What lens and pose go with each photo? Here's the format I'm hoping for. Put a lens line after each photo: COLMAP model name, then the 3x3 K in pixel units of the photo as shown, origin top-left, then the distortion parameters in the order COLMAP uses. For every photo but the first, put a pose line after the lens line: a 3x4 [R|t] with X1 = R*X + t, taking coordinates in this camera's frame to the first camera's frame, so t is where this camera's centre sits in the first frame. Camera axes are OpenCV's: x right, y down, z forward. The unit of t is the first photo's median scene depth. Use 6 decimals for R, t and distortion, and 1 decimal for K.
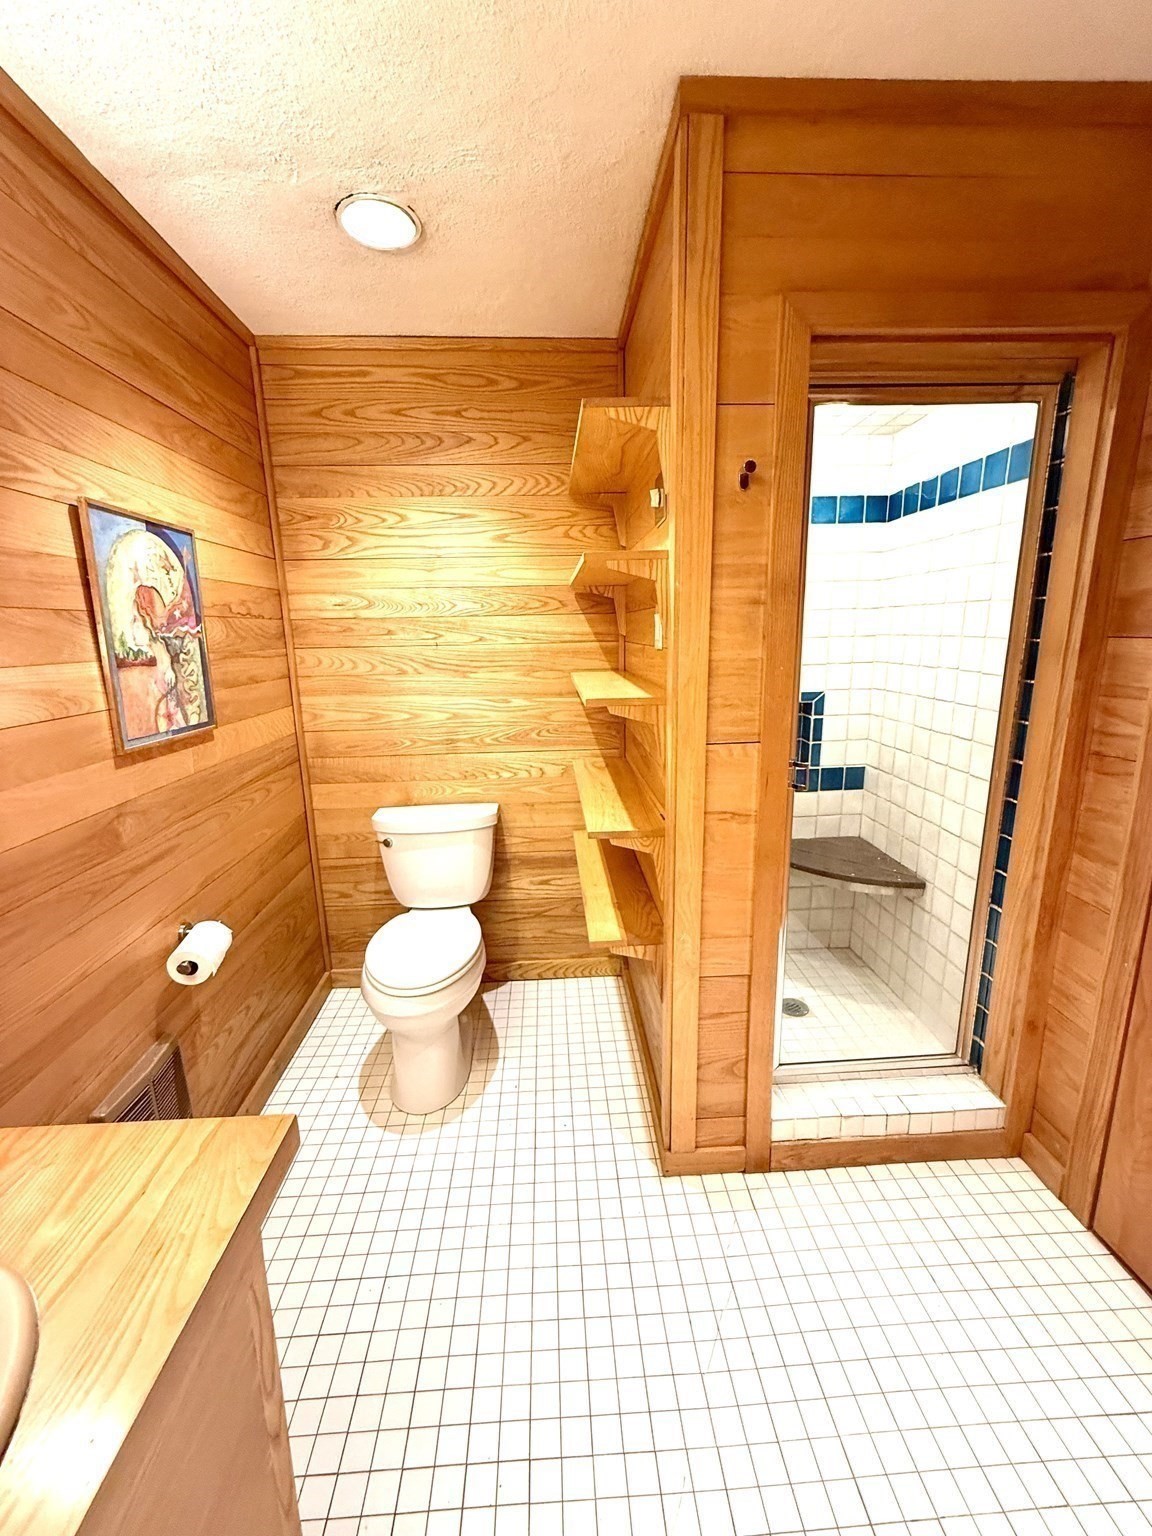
lens RADIAL K [[615.1, 0, 579.4], [0, 615.1, 766.4], [0, 0, 1]] dist [0.000574, -0.000714]
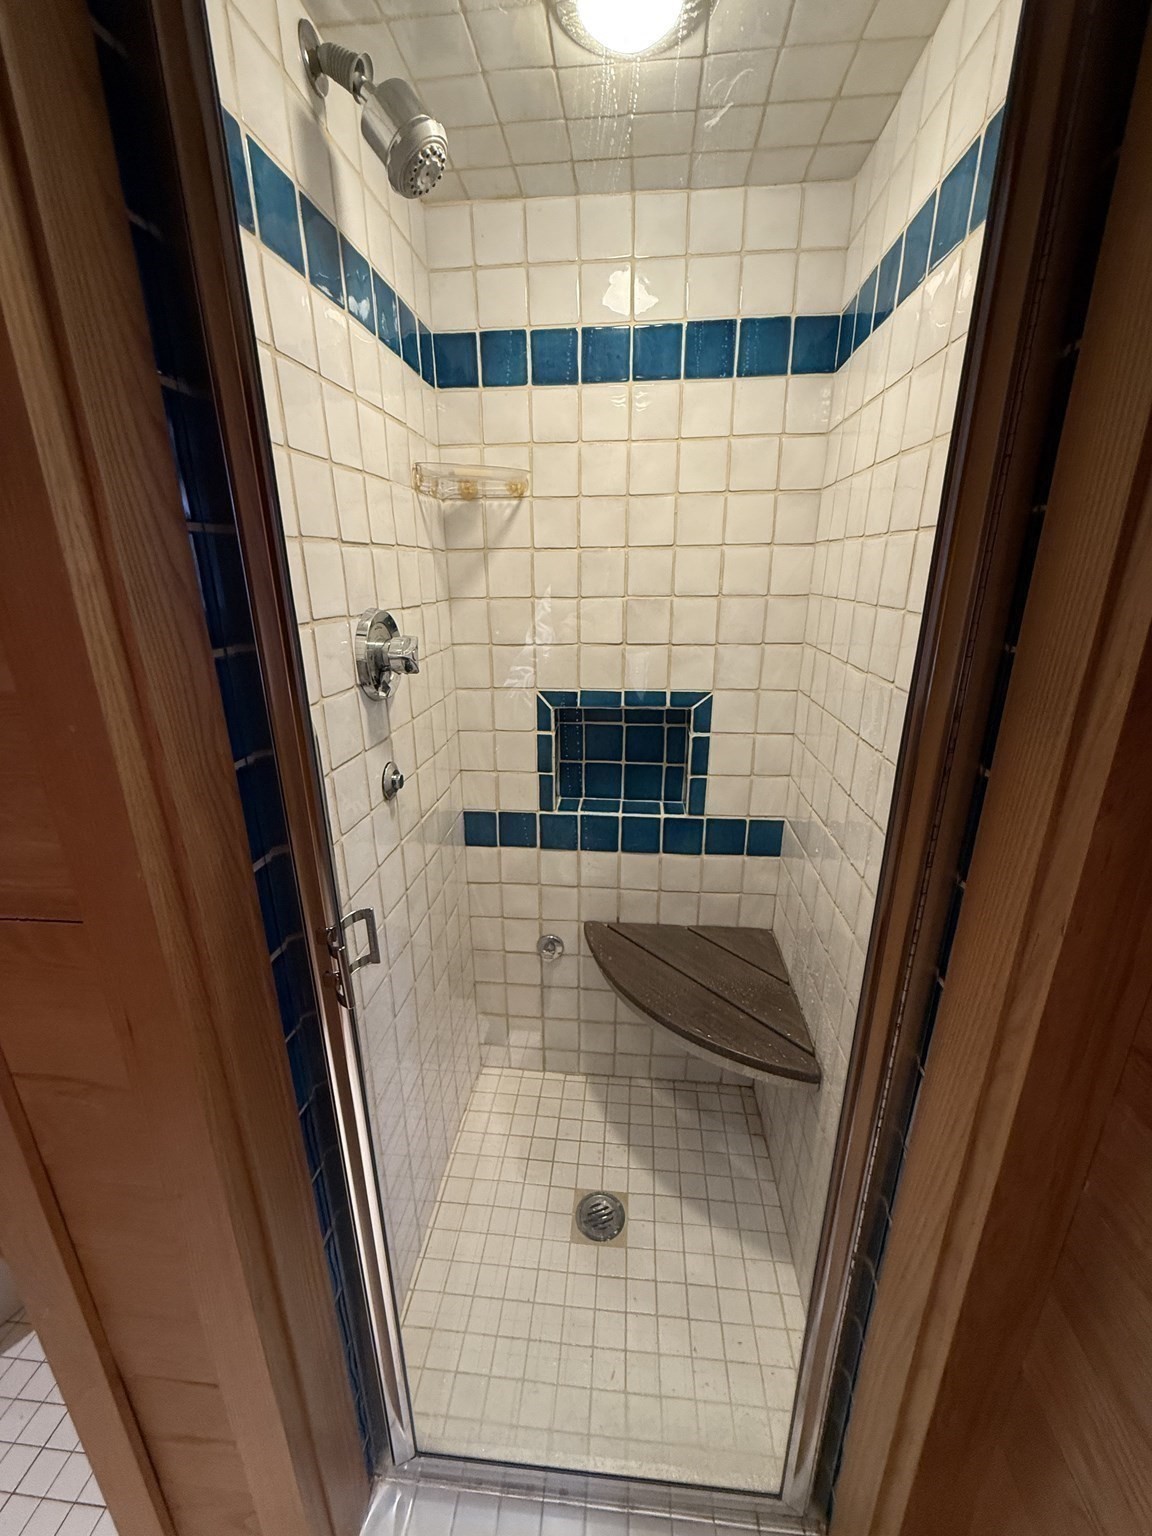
lens RADIAL K [[615.1, 0, 577.0], [0, 615.1, 767.2], [0, 0, 1]] dist [0.000574, -0.000714]
pose [[0.989346, 0.057270, -0.133844, 0.343510], [-0.043891, 0.993932, 0.100860, -0.100960], [0.138808, -0.093911, 0.985856, 0.392379]]
